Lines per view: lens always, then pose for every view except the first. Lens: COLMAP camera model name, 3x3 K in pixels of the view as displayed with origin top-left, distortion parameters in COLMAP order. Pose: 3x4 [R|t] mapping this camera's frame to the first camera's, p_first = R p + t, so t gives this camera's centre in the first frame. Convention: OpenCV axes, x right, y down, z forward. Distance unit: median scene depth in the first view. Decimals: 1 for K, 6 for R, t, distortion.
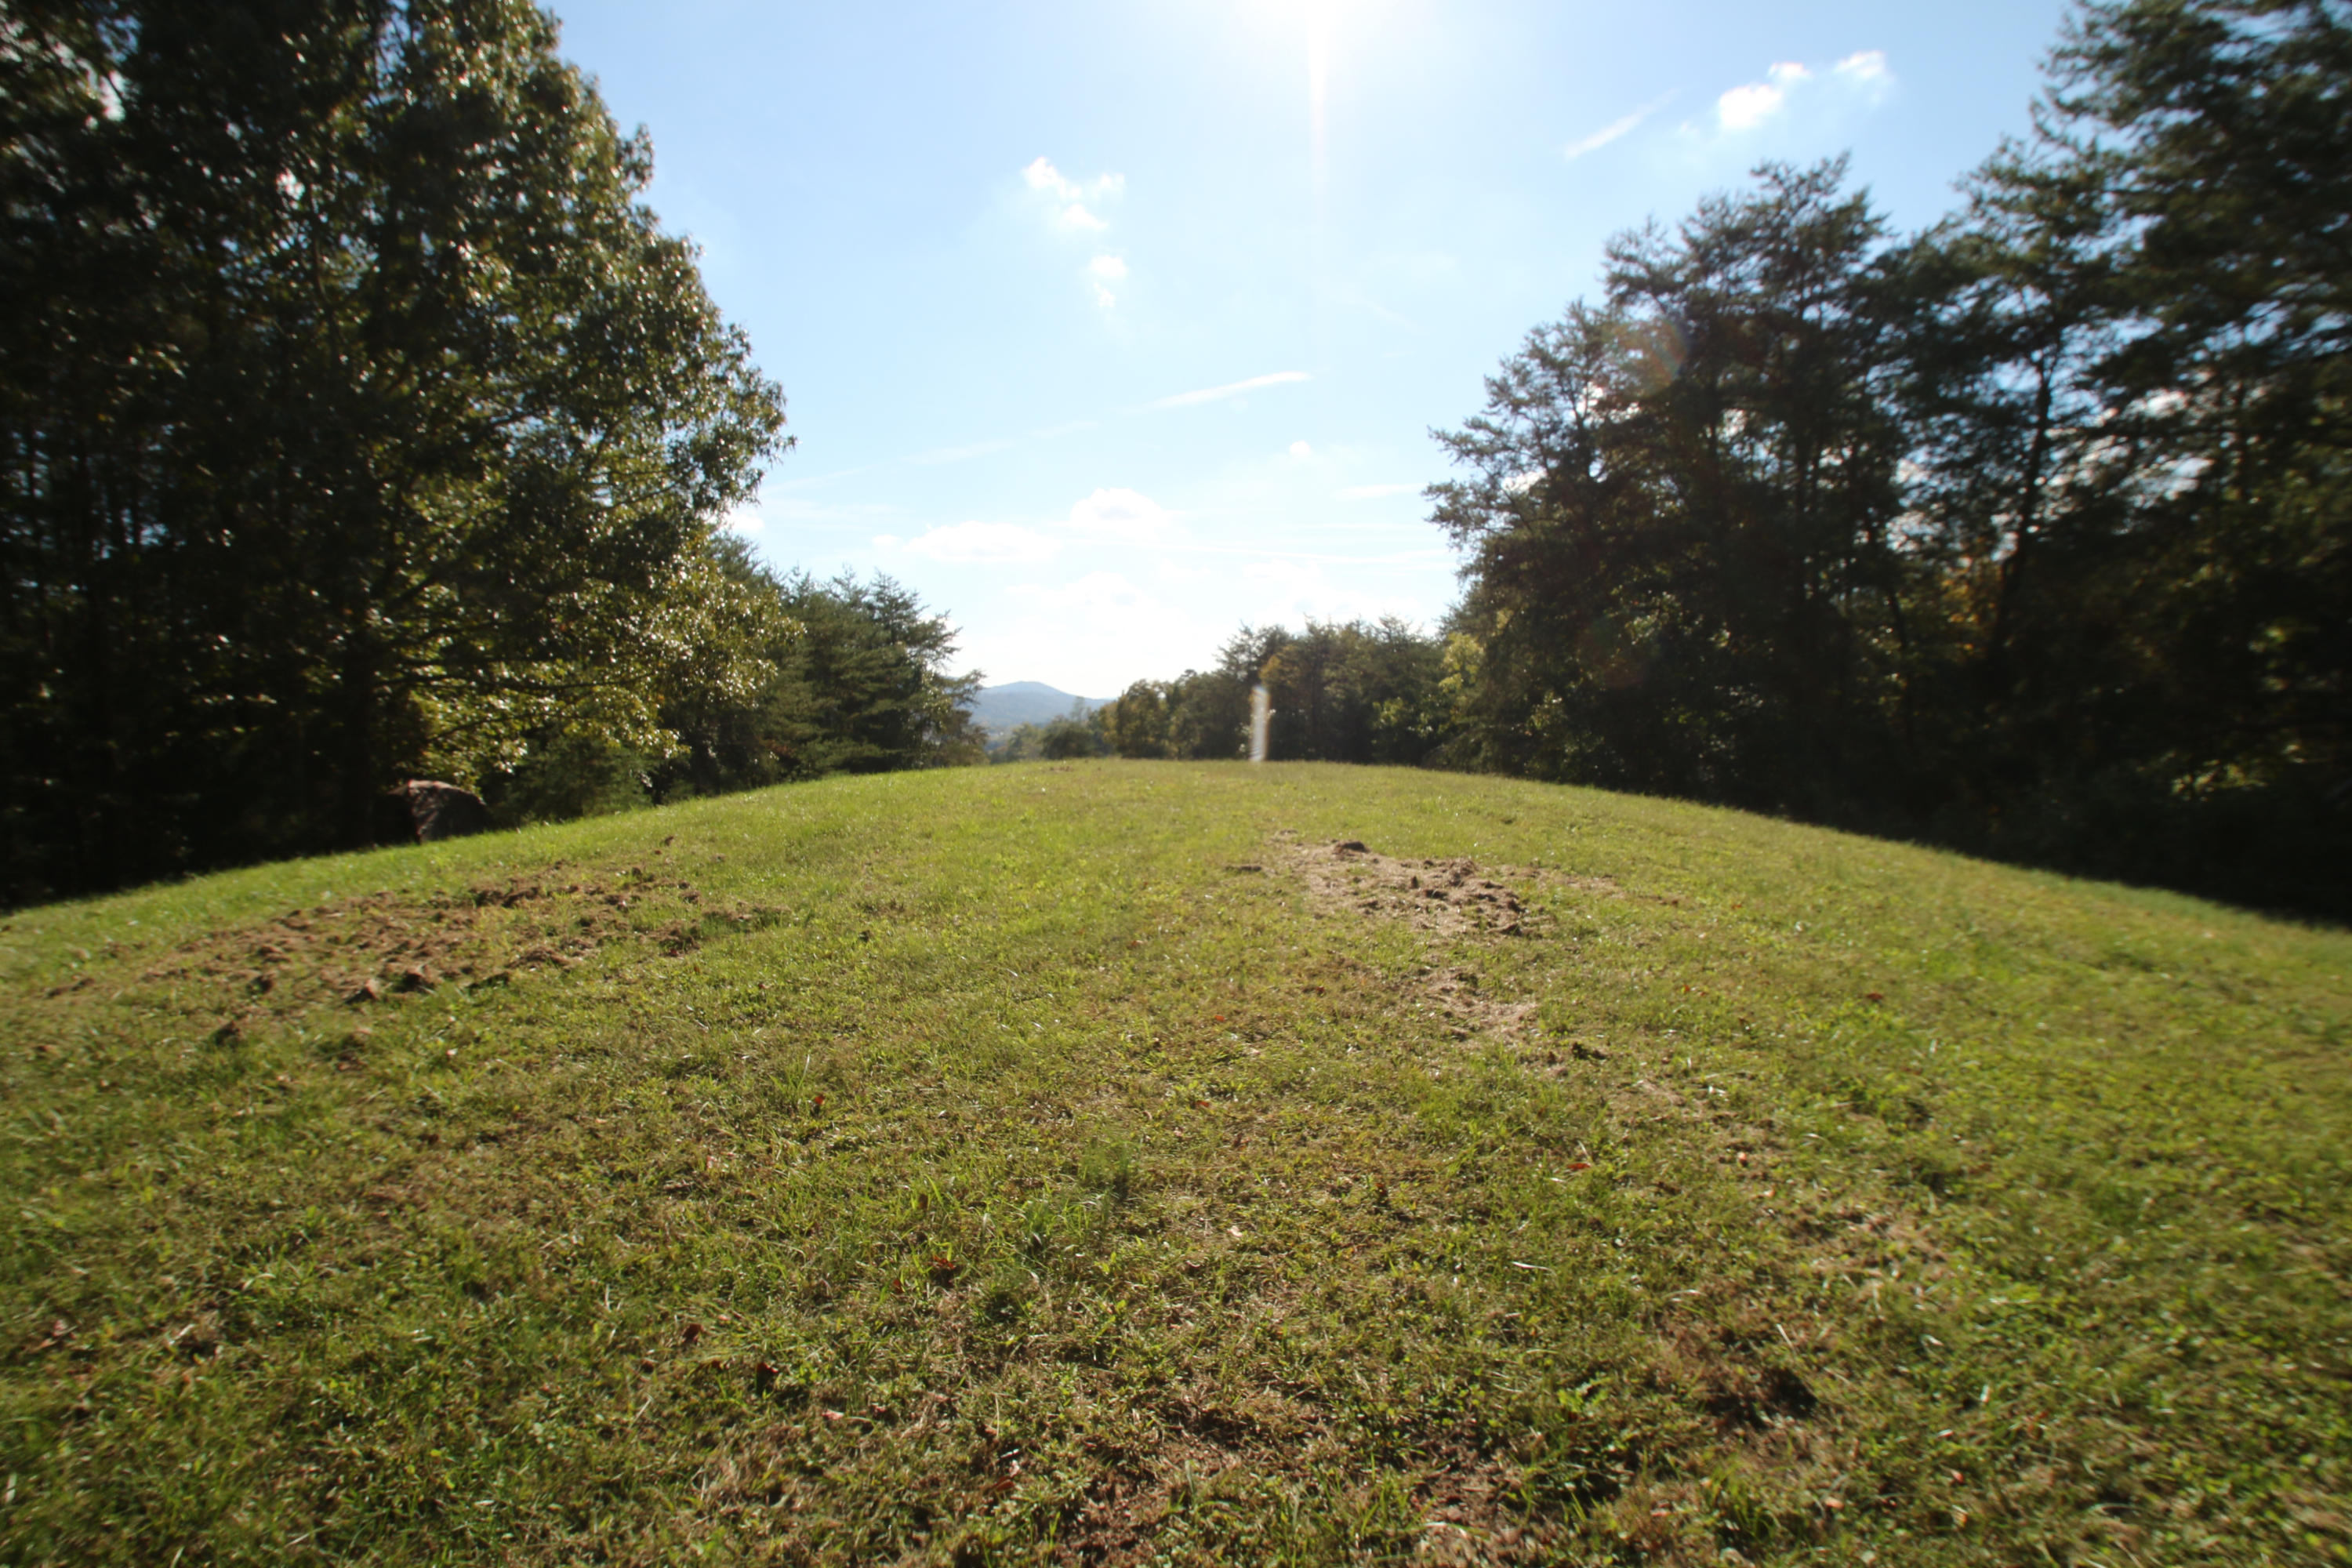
lens RADIAL K [[1238.3, 0, 1178.3], [0, 1238.3, 782.4], [0, 0, 1]] dist [-0.028791, -0.000236]
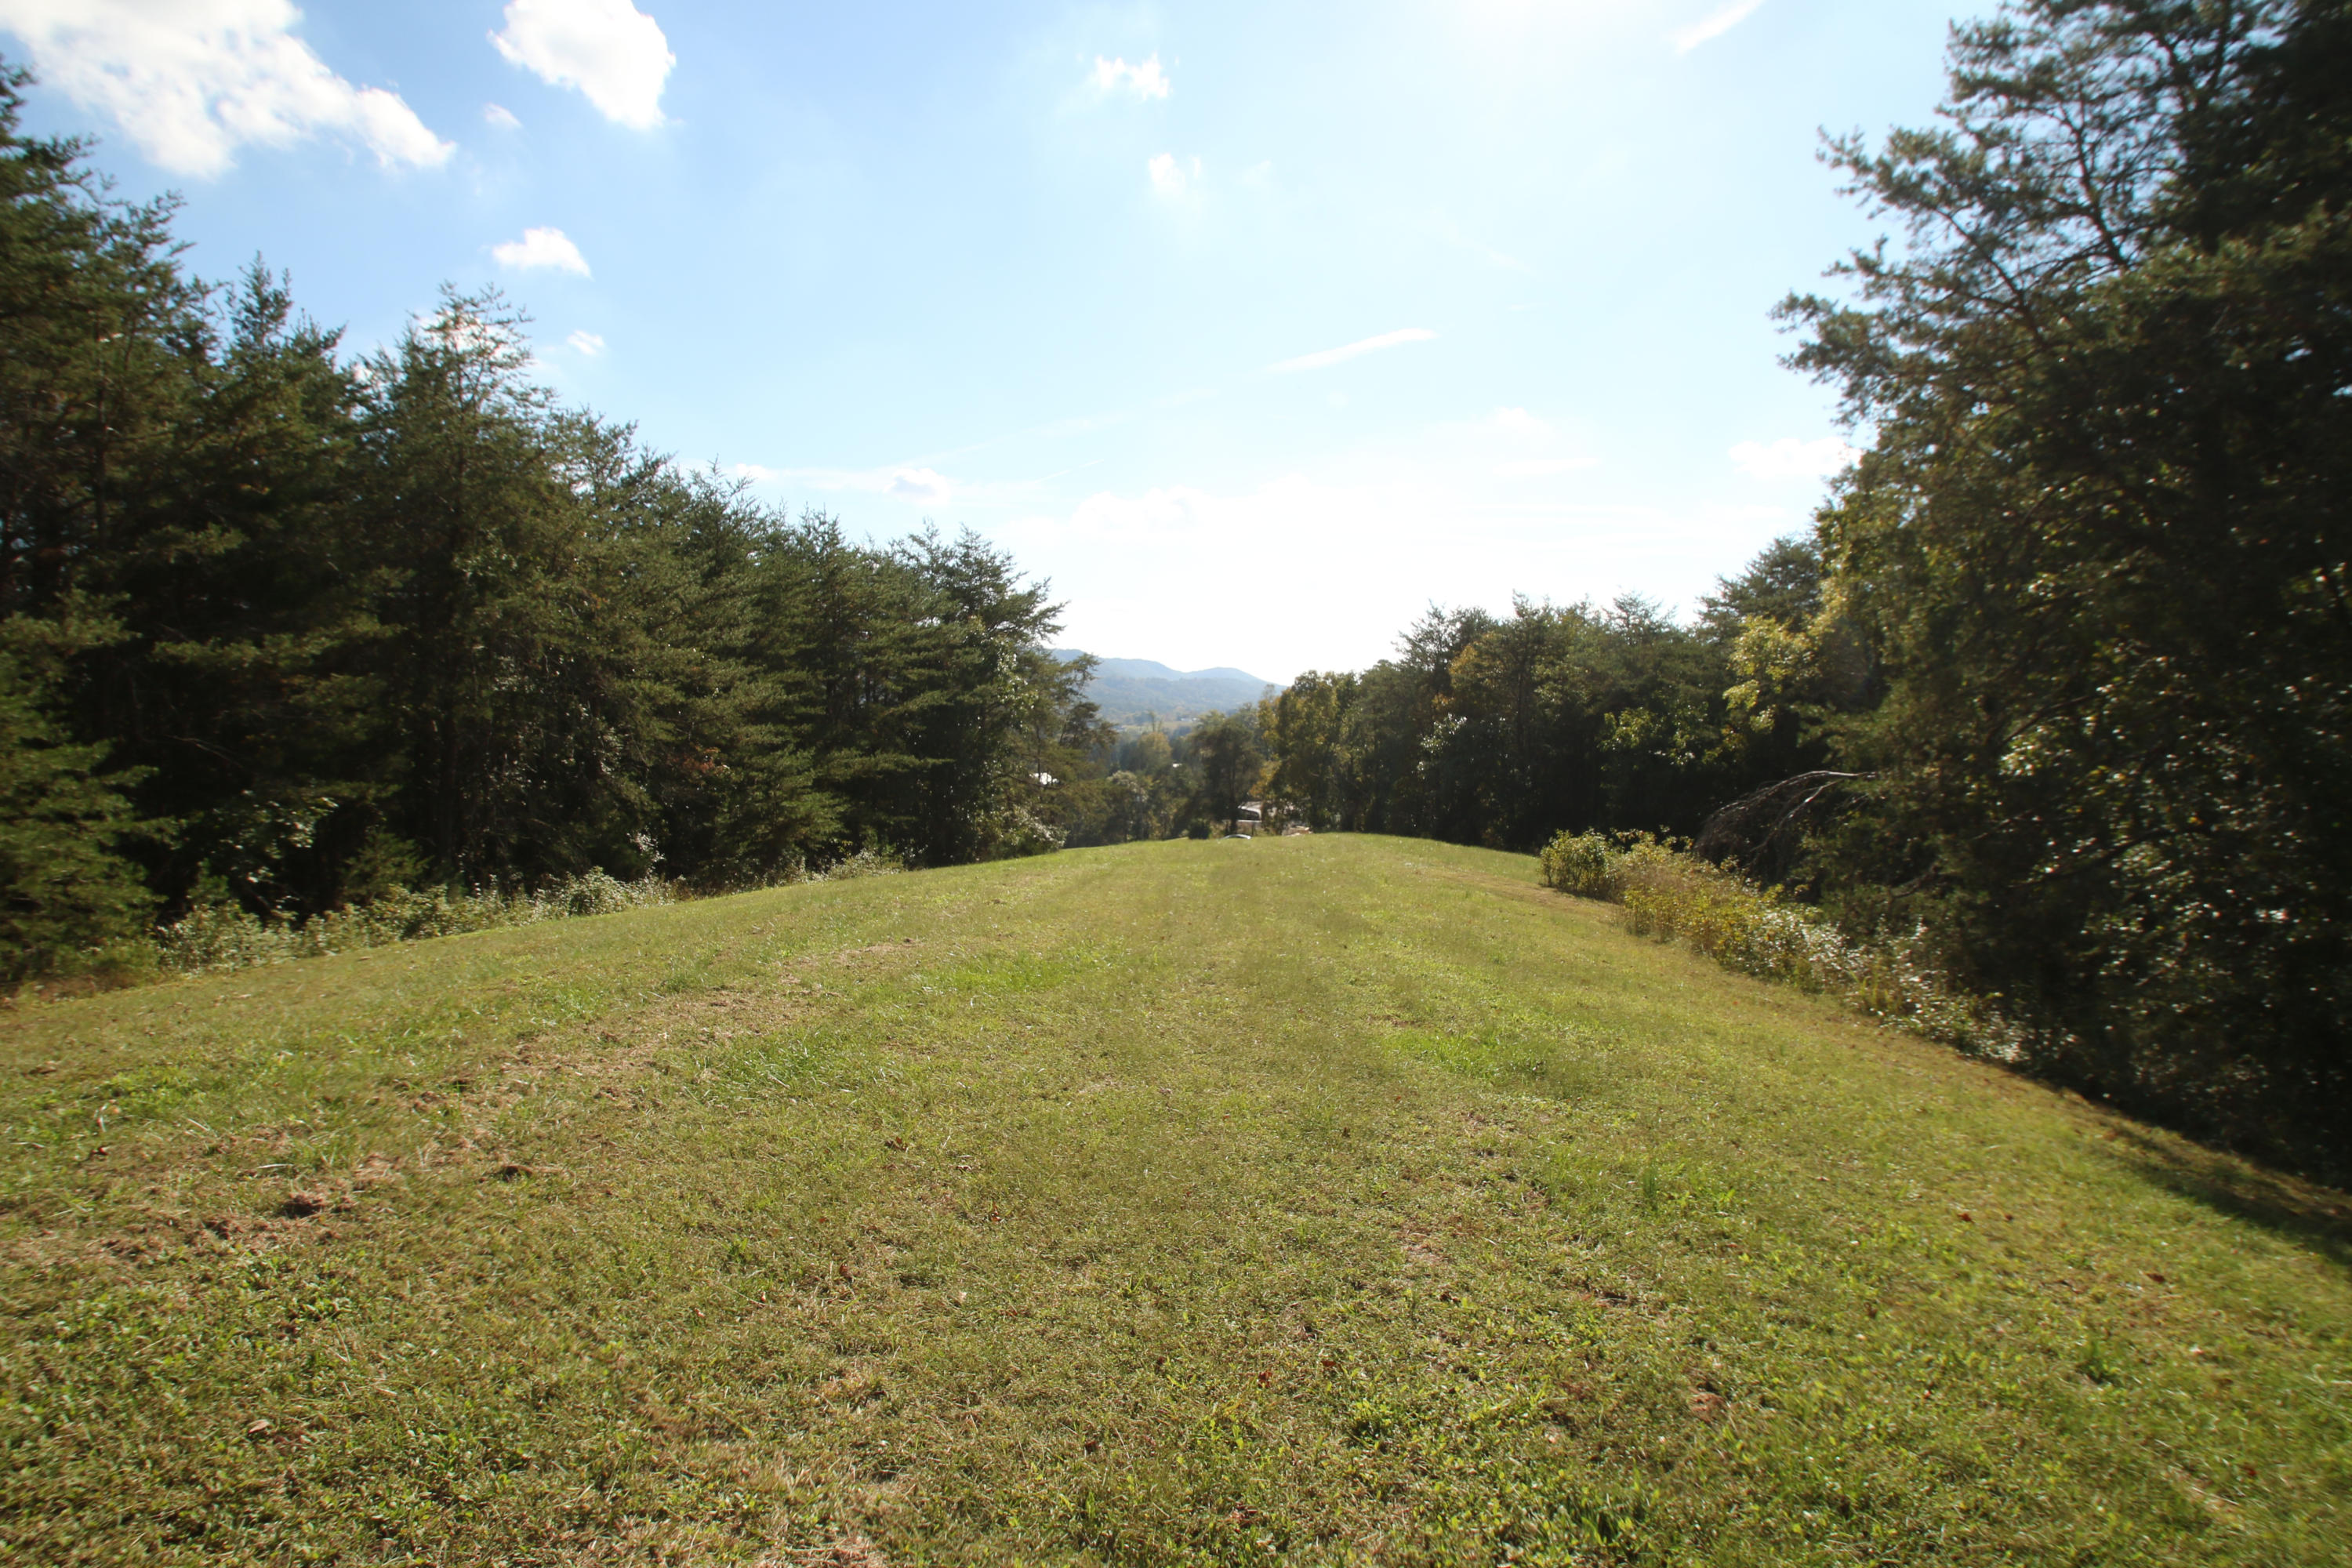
lens RADIAL K [[1238.3, 0, 1171.7], [0, 1238.3, 785.5], [0, 0, 1]] dist [-0.028791, -0.000236]
pose [[0.986221, 0.040162, -0.160483, 0.022061], [-0.037985, 0.999140, 0.016615, -0.021821], [0.161013, -0.010290, 0.986899, 0.218753]]
